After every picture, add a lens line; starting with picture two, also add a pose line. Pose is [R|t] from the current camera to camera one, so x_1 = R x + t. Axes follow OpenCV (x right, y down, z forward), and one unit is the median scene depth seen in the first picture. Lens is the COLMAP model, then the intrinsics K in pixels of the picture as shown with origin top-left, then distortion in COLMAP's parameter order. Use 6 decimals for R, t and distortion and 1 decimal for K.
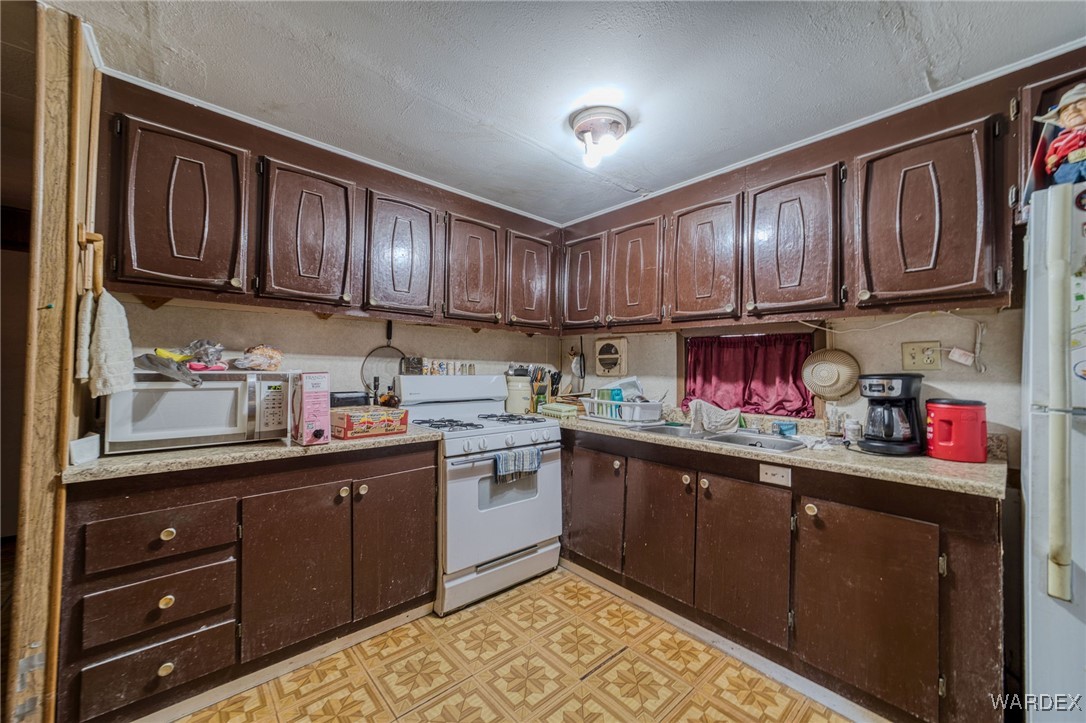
lens RADIAL K [[416.7, 0, 545.5], [0, 416.7, 361.5], [0, 0, 1]] dist [-0.007038, 0.003656]
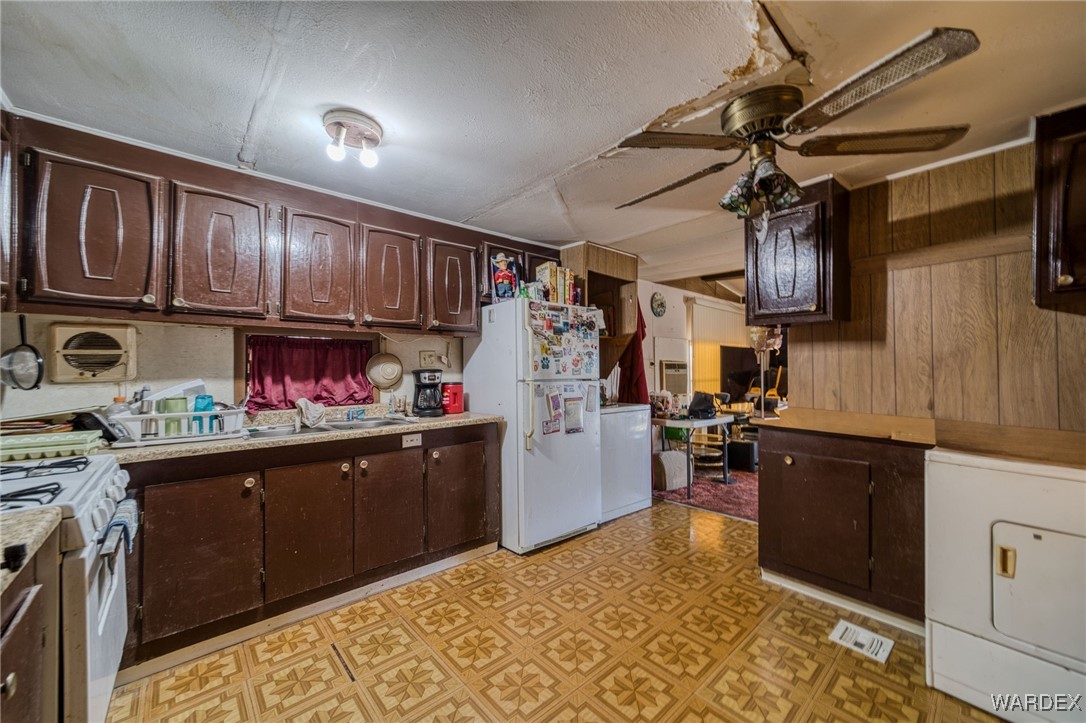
lens RADIAL K [[416.7, 0, 545.5], [0, 416.7, 361.5], [0, 0, 1]] dist [-0.007038, 0.003656]
pose [[0.000267, 0.004205, 0.999991, -0.743132], [-0.006381, 0.999971, -0.004203, 0.000714], [-0.999980, -0.006380, 0.000294, 0.443237]]
